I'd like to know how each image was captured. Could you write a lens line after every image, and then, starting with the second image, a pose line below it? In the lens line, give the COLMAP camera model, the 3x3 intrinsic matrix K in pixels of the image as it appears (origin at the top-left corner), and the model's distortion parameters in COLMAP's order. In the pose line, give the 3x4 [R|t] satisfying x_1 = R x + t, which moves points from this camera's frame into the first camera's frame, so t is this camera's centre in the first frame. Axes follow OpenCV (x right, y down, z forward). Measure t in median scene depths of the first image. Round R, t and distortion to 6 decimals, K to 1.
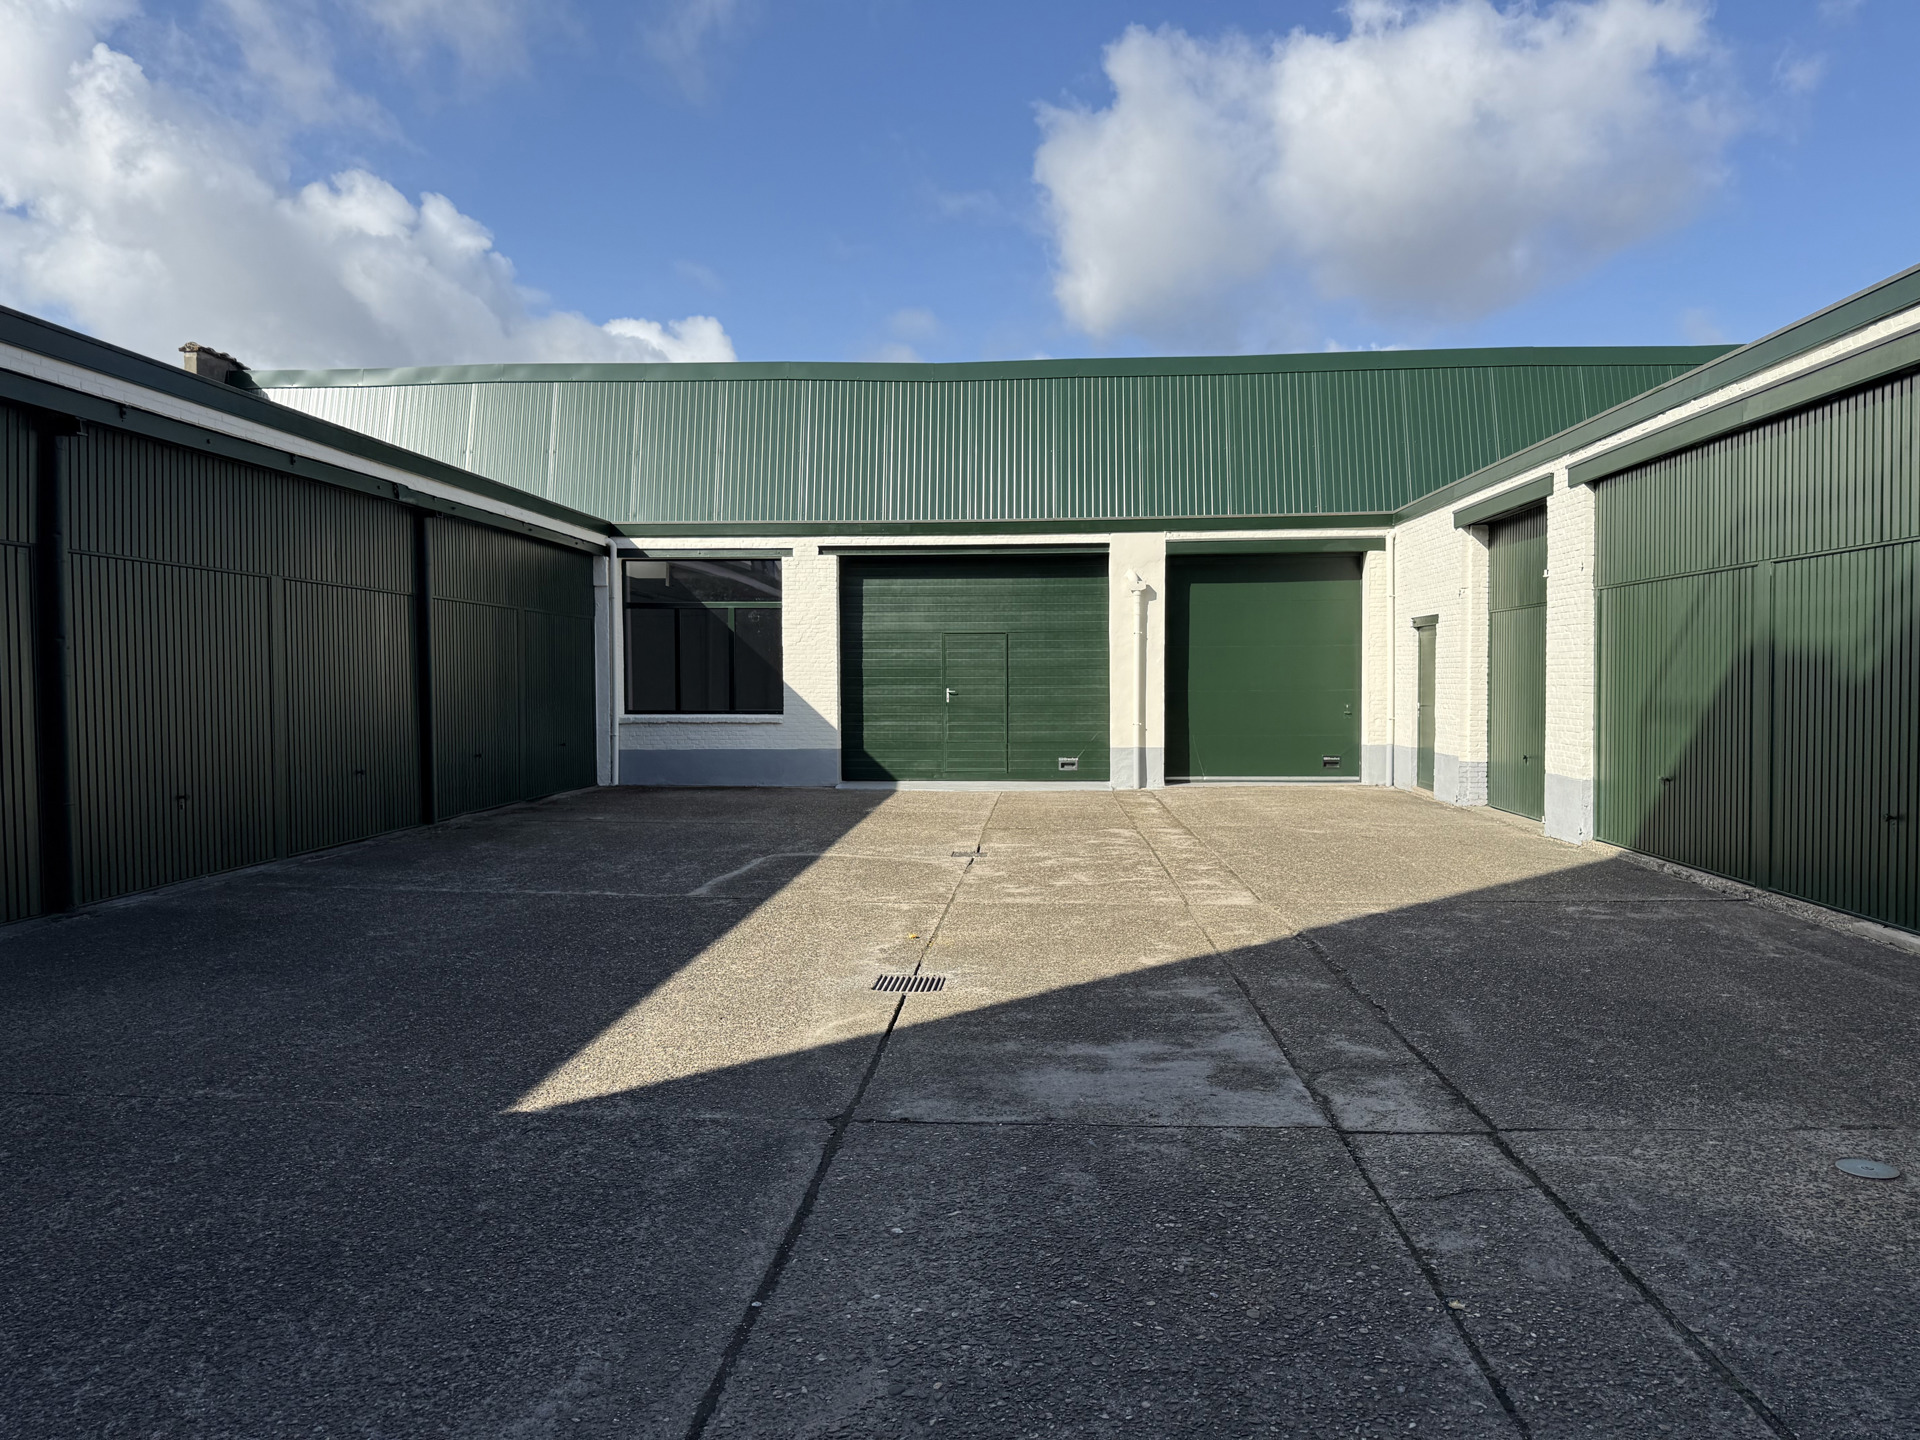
lens RADIAL K [[1353.1, 0, 962.2], [0, 1353.1, 727.9], [0, 0, 1]] dist [0.060698, -0.078478]
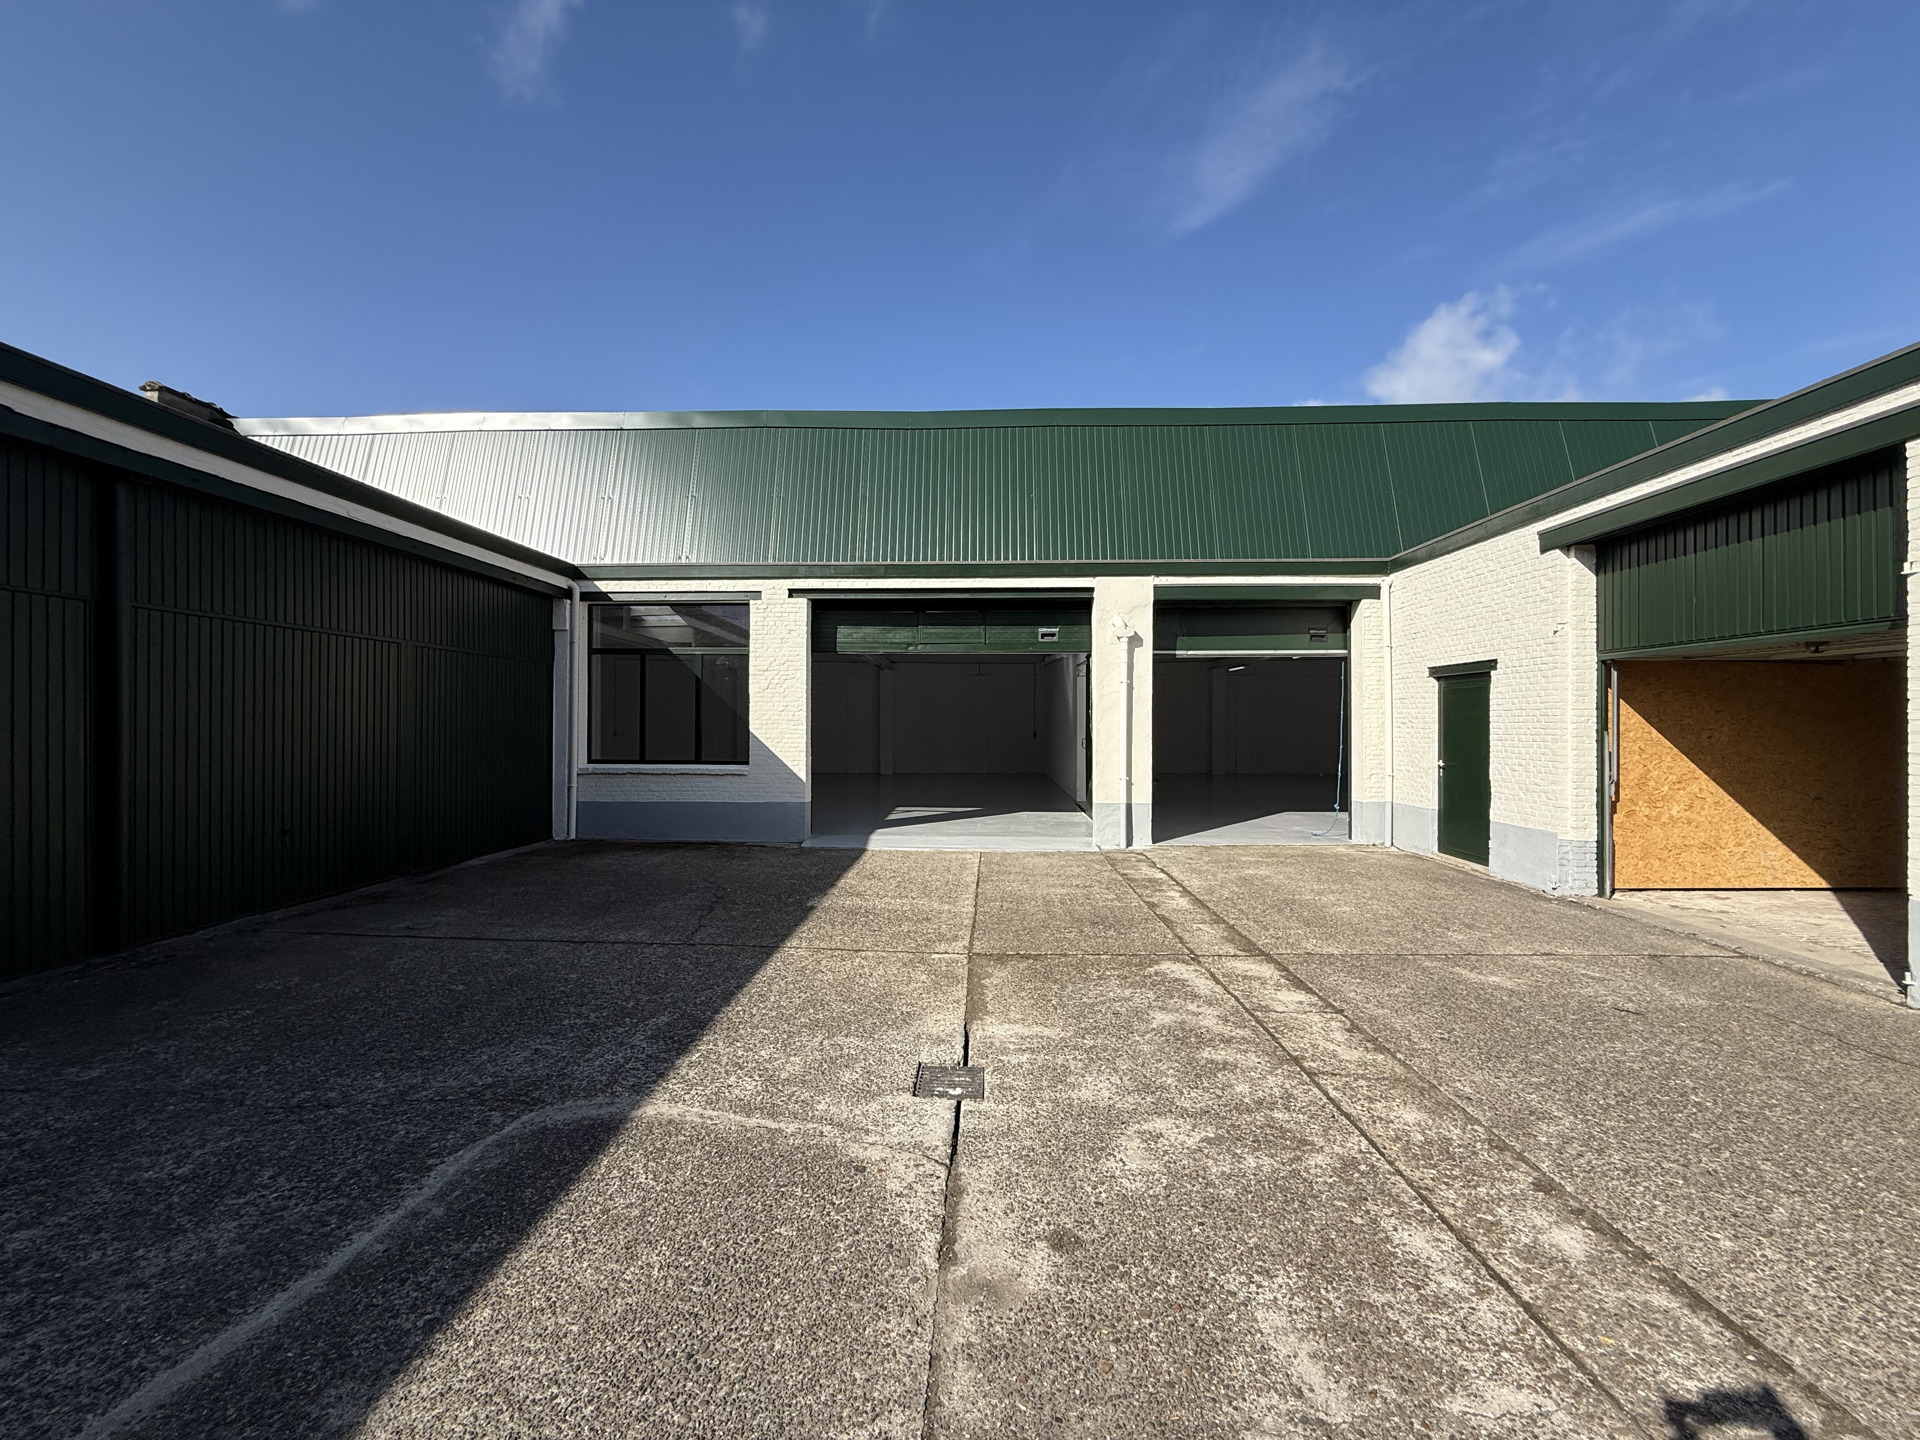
lens RADIAL K [[766.3, 0, 966.6], [0, 766.3, 731.8], [0, 0, 1]] dist [-0.001132, 0.000407]
pose [[0.999336, 0.006121, 0.035918, 0.000663], [-0.005180, 0.999642, -0.026233, -0.024774], [-0.036065, 0.026030, 0.999010, 0.557880]]
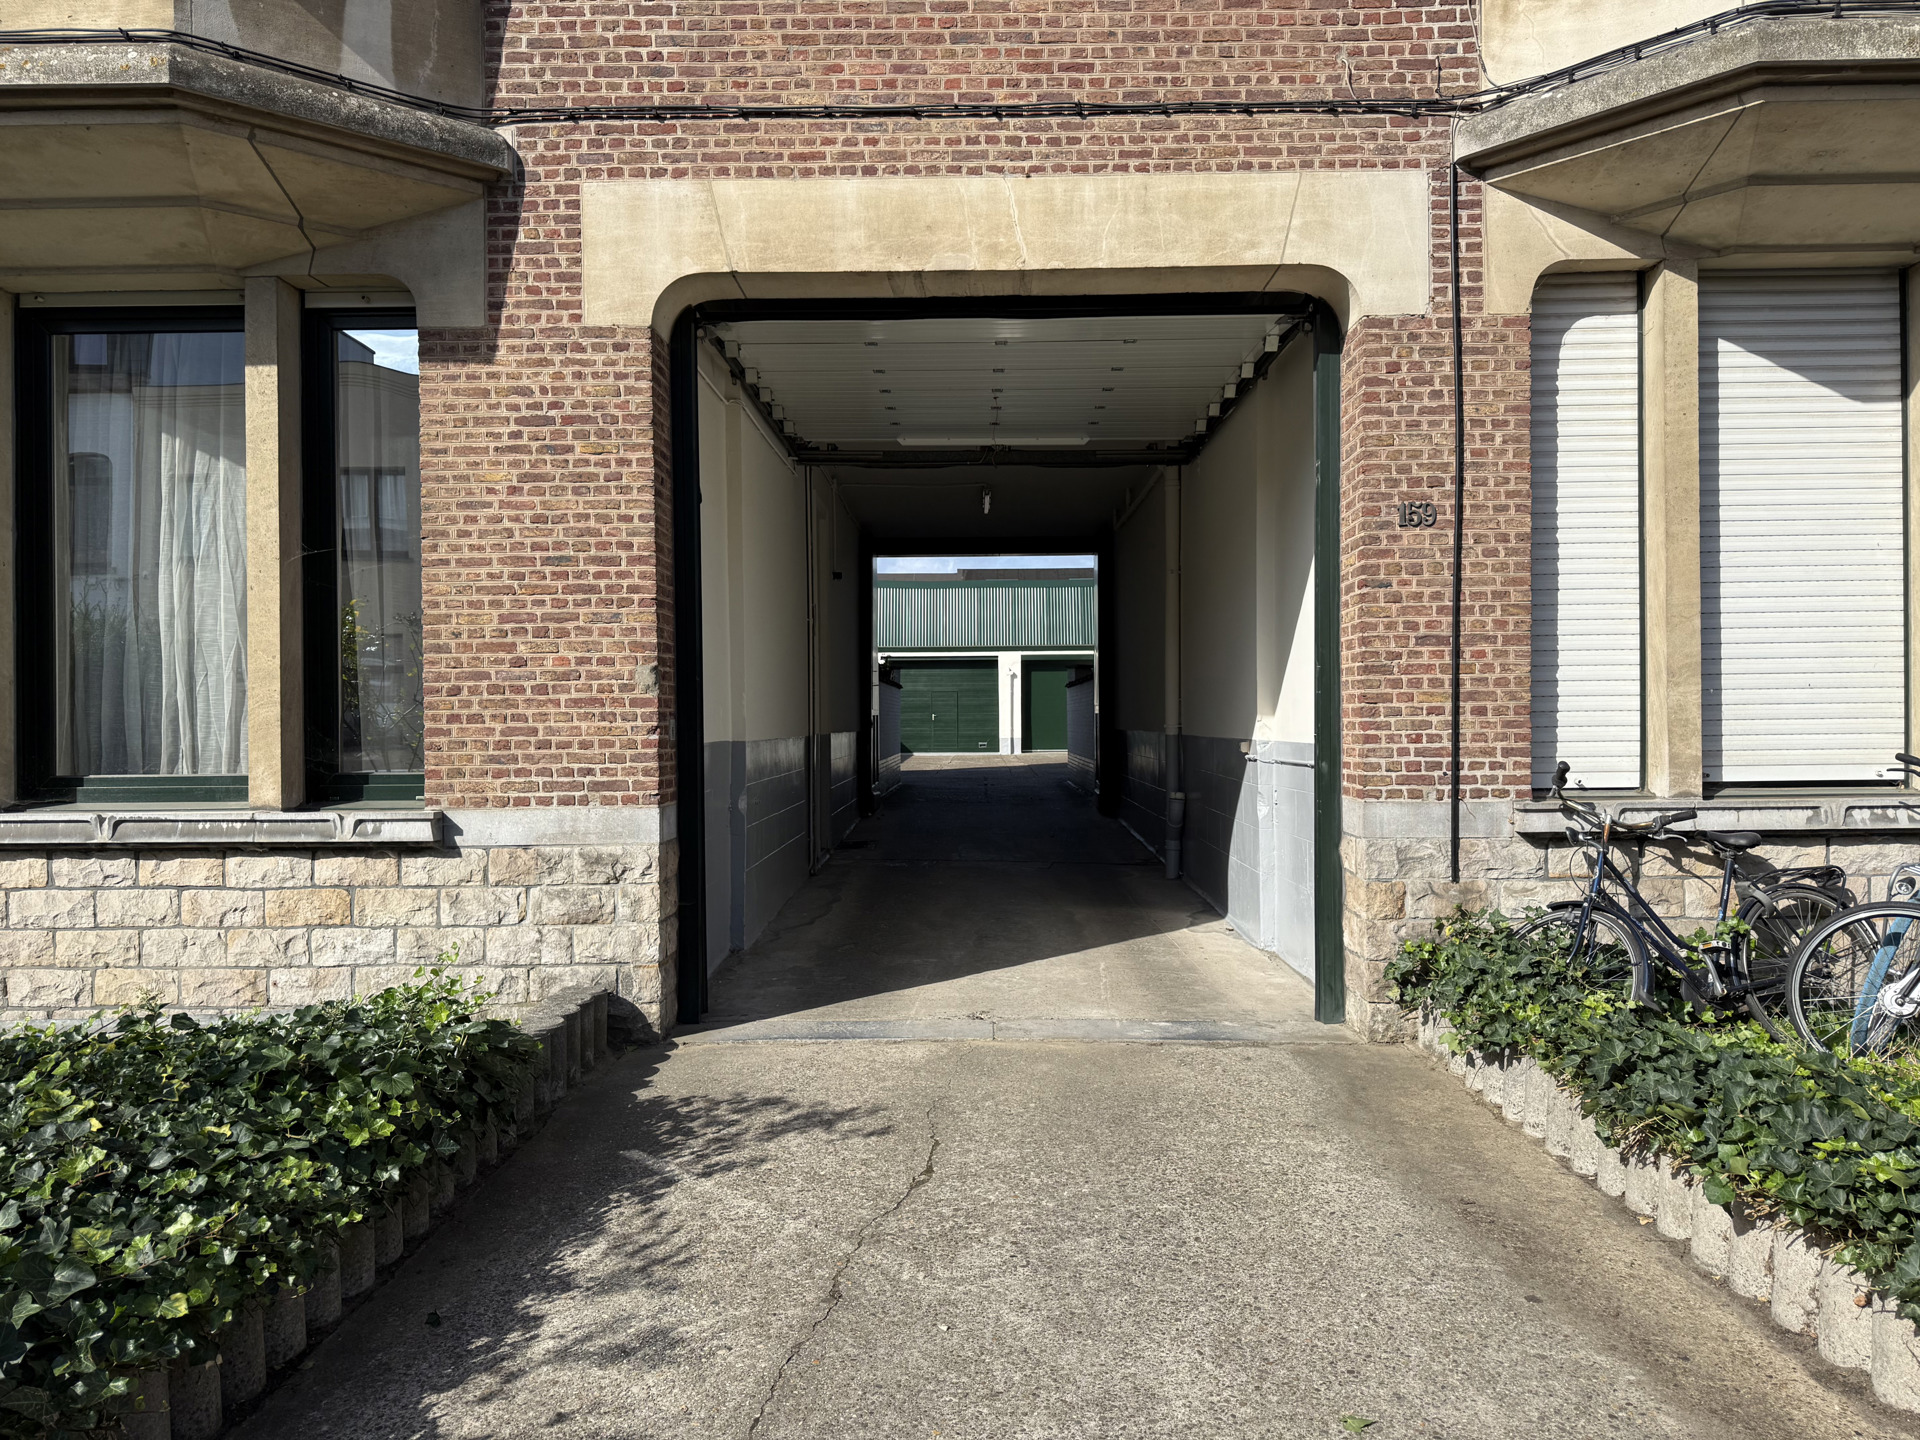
lens RADIAL K [[1353.1, 0, 959.7], [0, 1353.1, 722.4], [0, 0, 1]] dist [0.060698, -0.078478]
pose [[0.998708, -0.001114, 0.050810, -0.107890], [0.003103, 0.999231, -0.039086, 0.100699], [-0.050727, 0.039193, 0.997943, -1.784452]]
